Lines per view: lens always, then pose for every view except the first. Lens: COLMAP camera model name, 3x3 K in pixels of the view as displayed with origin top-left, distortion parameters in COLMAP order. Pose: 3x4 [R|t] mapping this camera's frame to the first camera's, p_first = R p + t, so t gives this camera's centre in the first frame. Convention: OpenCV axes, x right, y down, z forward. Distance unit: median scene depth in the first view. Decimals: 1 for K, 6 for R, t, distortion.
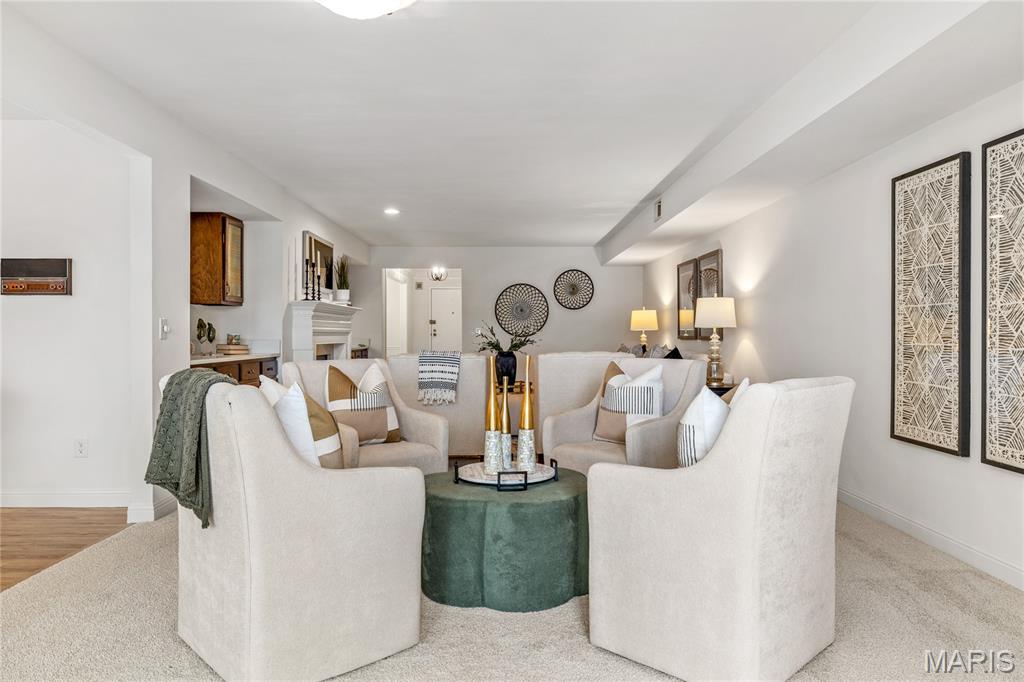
lens RADIAL K [[713.6, 0, 513.4], [0, 713.6, 336.7], [0, 0, 1]] dist [0.007485, -0.003631]
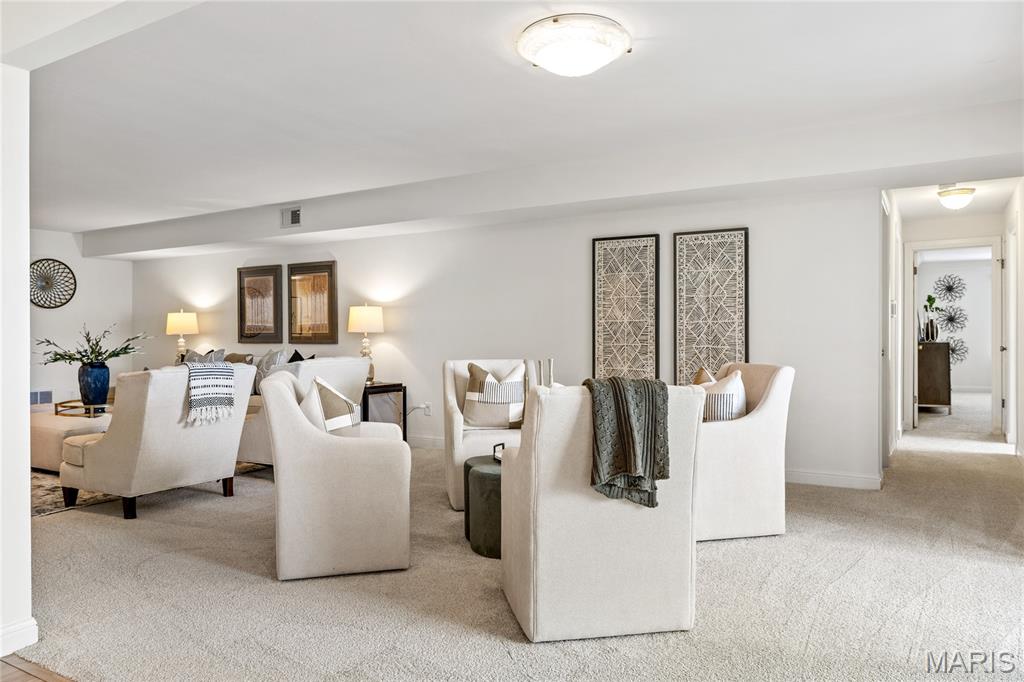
lens RADIAL K [[713.6, 0, 516.9], [0, 713.6, 339.9], [0, 0, 1]] dist [0.007485, -0.003631]
pose [[0.511253, -0.010955, 0.859360, -0.913353], [0.007257, 0.999938, 0.008430, -0.014736], [-0.859400, 0.001926, 0.511301, 0.352803]]
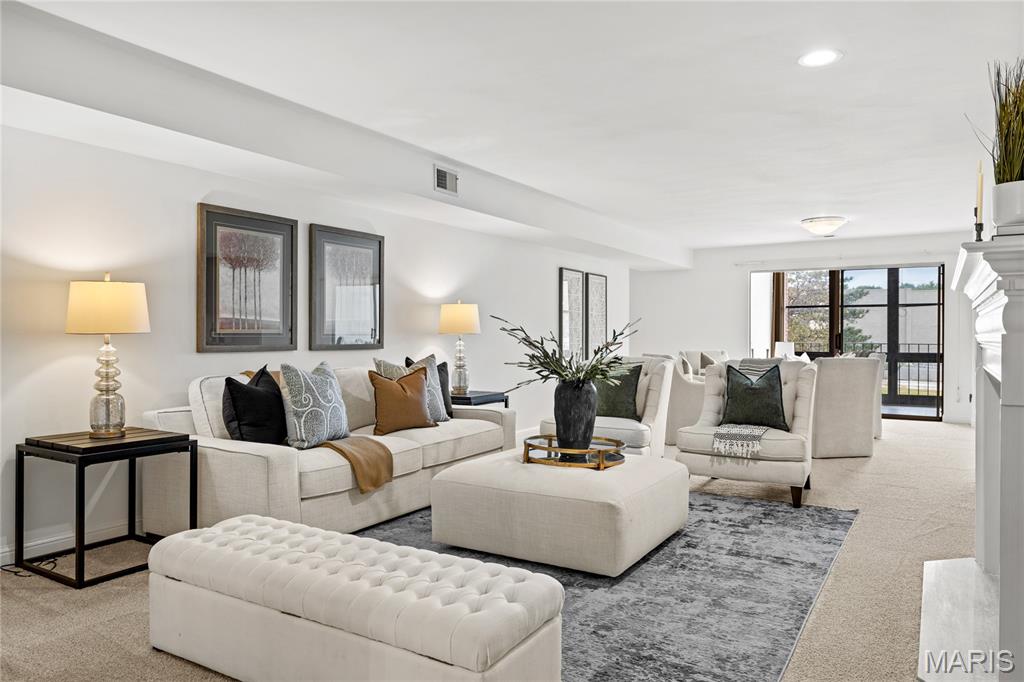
lens RADIAL K [[679.4, 0, 515.1], [0, 679.4, 336.9], [0, 0, 1]] dist [-0.006829, -0.002002]
pose [[-0.853774, -0.002625, 0.520637, -0.437785], [-0.000961, 0.999994, 0.003467, -0.021081], [-0.520643, 0.002460, -0.853771, 2.759416]]
